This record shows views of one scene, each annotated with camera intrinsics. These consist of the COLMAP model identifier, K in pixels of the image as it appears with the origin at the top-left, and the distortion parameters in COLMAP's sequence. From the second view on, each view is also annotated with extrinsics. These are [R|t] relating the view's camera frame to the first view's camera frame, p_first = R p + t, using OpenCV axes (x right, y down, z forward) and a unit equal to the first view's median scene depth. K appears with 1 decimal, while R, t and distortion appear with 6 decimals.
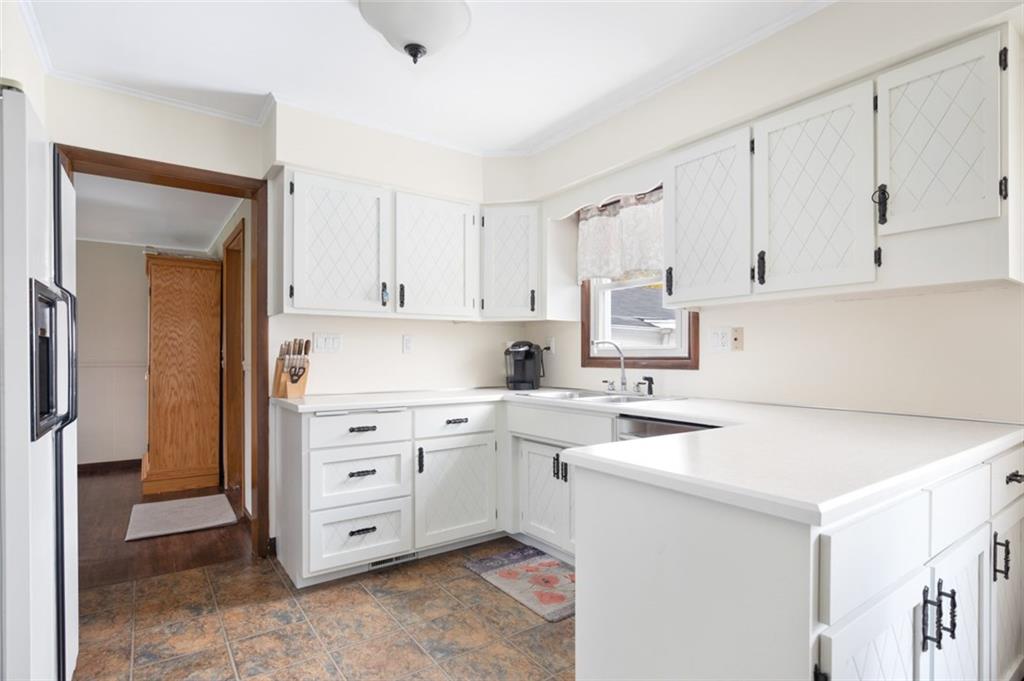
lens RADIAL K [[530.7, 0, 481.2], [0, 530.7, 355.9], [0, 0, 1]] dist [0.002547, 0.000366]
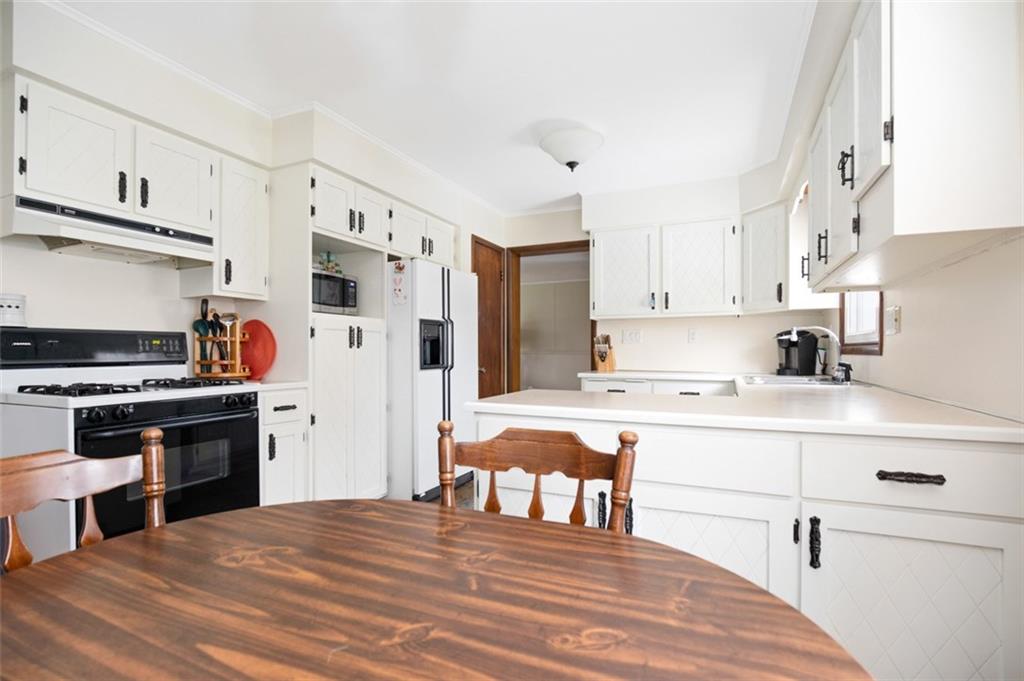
lens RADIAL K [[476.8, 0, 512.8], [0, 476.8, 347.7], [0, 0, 1]] dist [0.000340, 0.000018]
pose [[0.497008, -0.003920, -0.867737, 0.766244], [-0.003561, 0.999972, -0.006557, 0.019143], [0.867738, 0.006349, 0.496981, 0.046923]]
